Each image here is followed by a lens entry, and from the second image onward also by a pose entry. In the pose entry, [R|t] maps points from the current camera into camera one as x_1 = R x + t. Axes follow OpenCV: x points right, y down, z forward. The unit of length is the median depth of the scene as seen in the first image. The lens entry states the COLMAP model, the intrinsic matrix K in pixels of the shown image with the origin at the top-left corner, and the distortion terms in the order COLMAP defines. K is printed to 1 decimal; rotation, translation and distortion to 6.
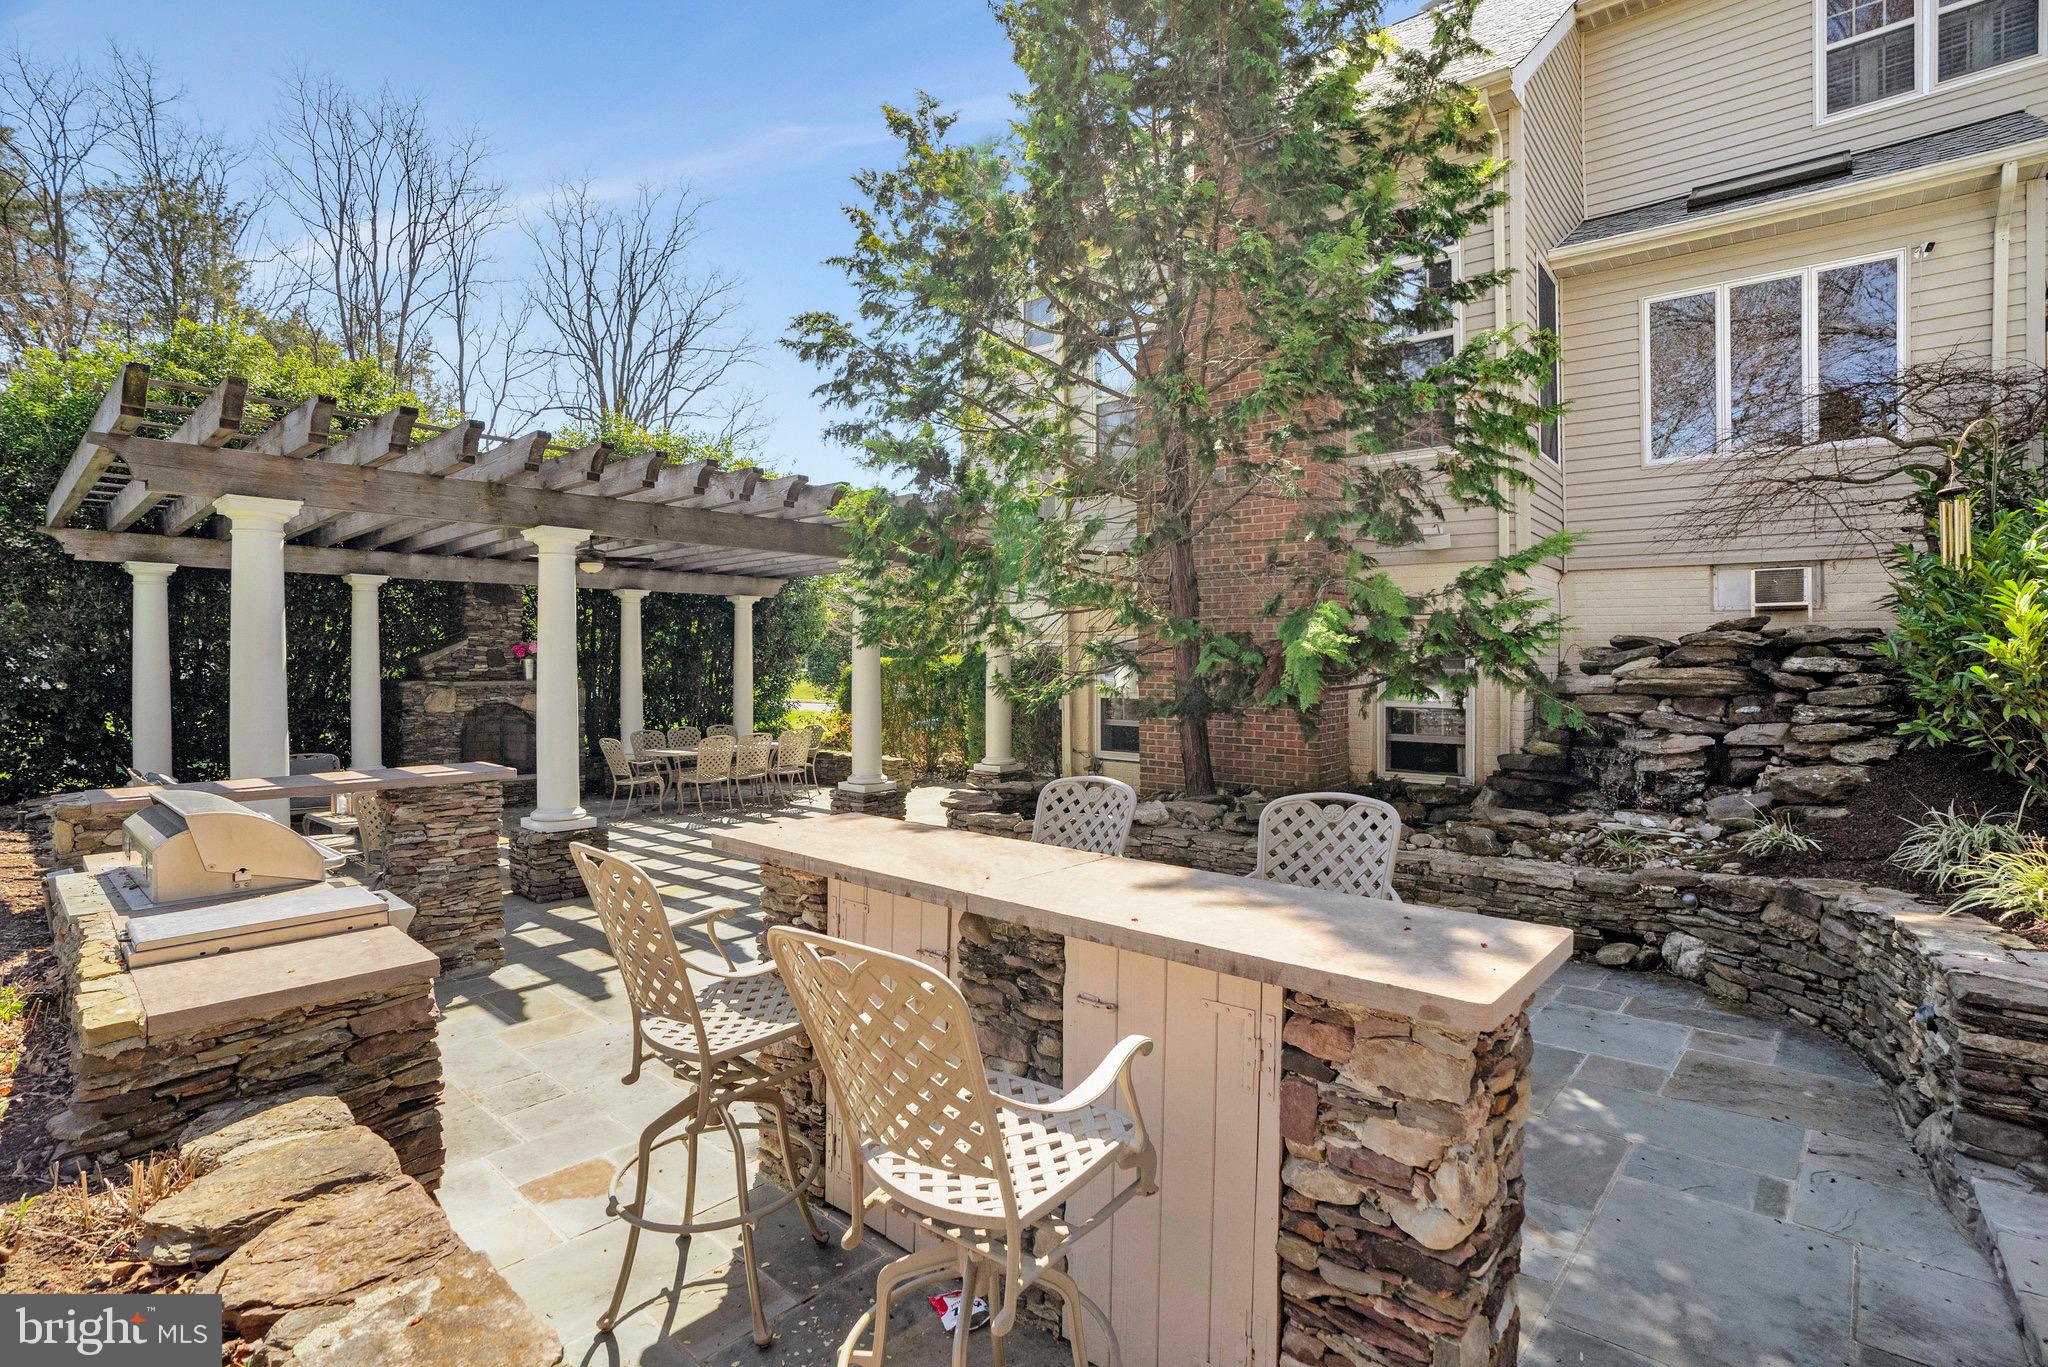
lens RADIAL K [[964.4, 0, 1029.9], [0, 964.4, 665.6], [0, 0, 1]] dist [-0.020864, 0.002893]
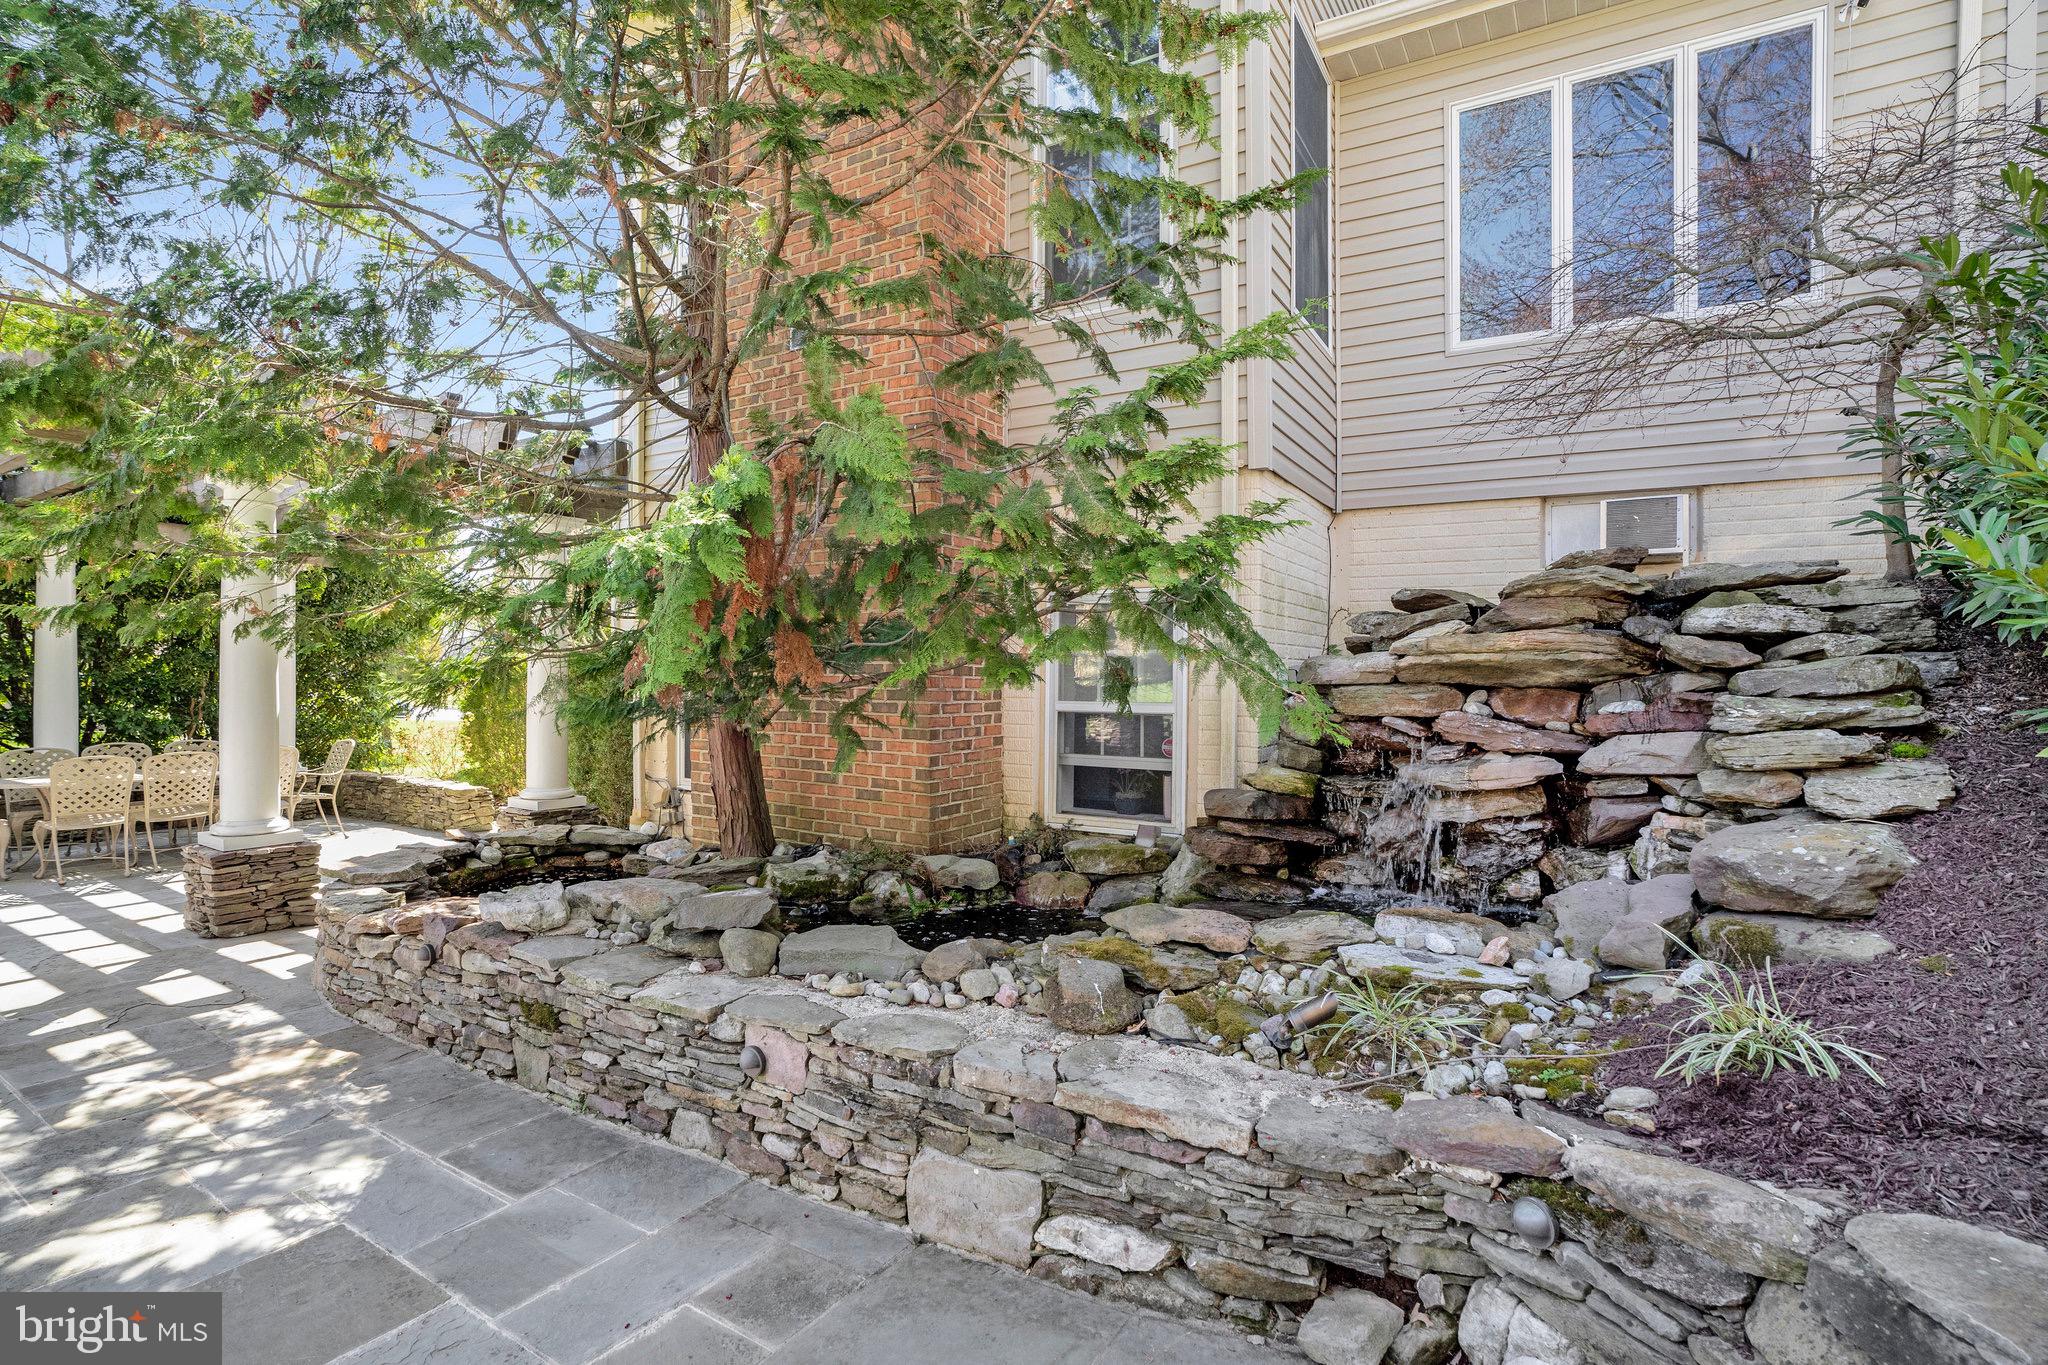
lens RADIAL K [[964.4, 0, 1020.9], [0, 964.4, 694.2], [0, 0, 1]] dist [-0.020864, 0.002893]
pose [[0.989560, 0.006888, 0.143954, 0.347328], [-0.008276, 0.999925, 0.009043, 0.037023], [-0.143881, -0.010140, 0.989543, 0.523510]]
